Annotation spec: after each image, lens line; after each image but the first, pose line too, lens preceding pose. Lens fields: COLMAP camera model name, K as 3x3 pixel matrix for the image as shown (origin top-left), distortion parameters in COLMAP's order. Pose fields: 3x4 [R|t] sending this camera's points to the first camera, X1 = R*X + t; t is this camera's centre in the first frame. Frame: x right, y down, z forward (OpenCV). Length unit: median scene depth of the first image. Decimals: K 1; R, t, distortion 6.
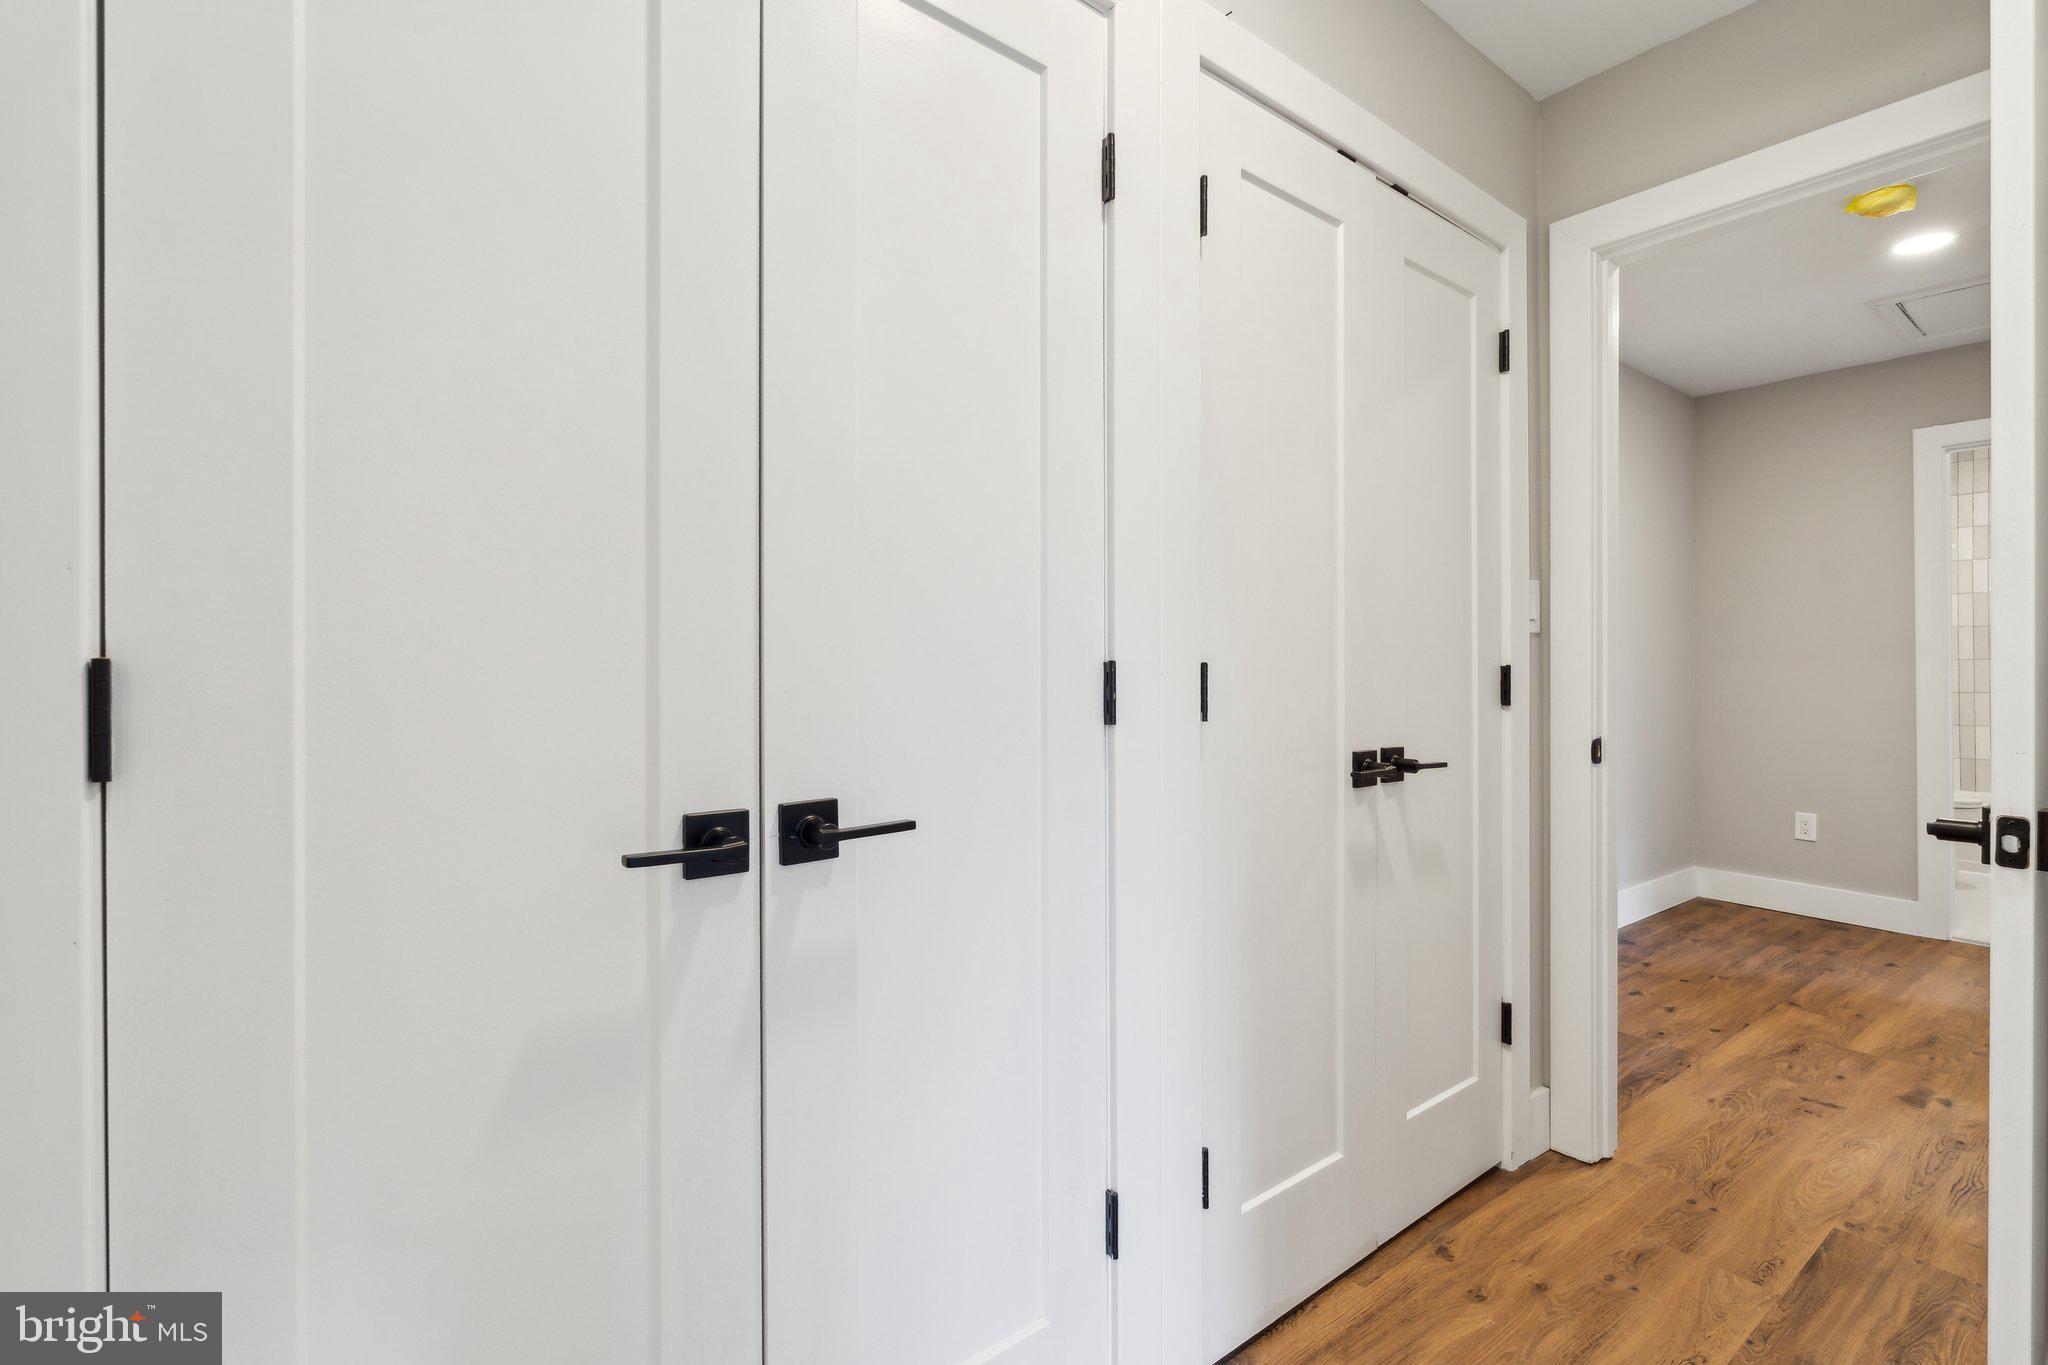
lens RADIAL K [[917.2, 0, 1038.0], [0, 917.2, 684.3], [0, 0, 1]] dist [-0.005225, 0.002783]
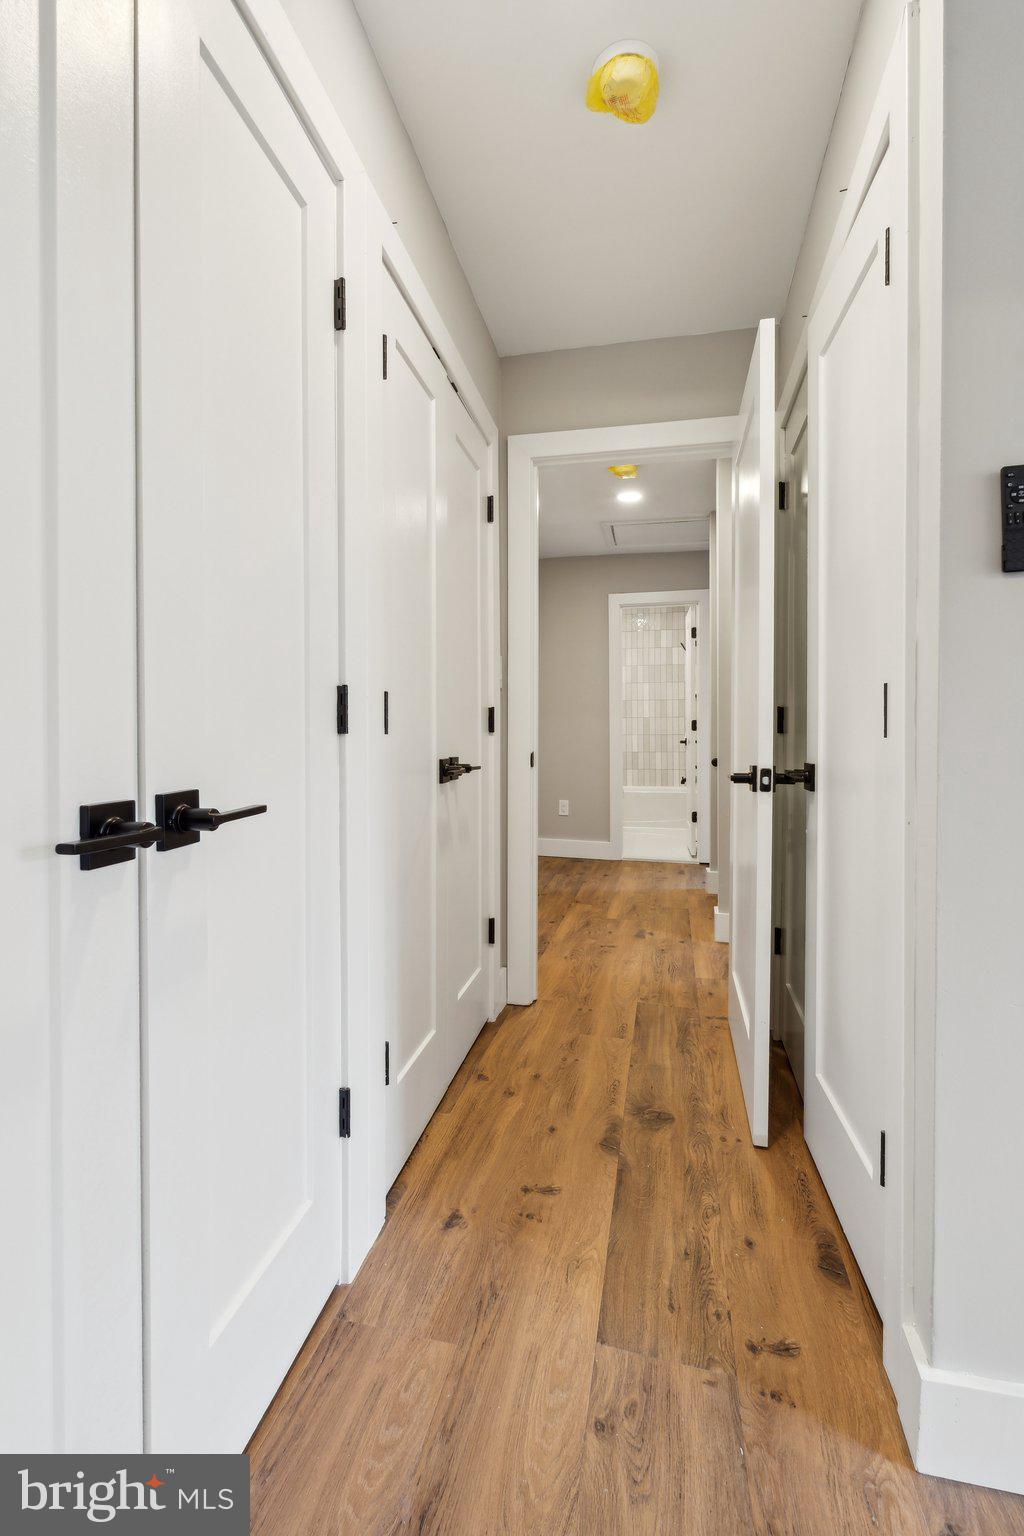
lens RADIAL K [[687.9, 0, 489.6], [0, 687.9, 749.5], [0, 0, 1]] dist [-0.005225, 0.002783]
pose [[0.779943, -0.016433, 0.625634, -0.267194], [0.008218, 0.999838, 0.016018, 0.037982], [-0.625796, -0.007352, 0.779952, 0.072646]]
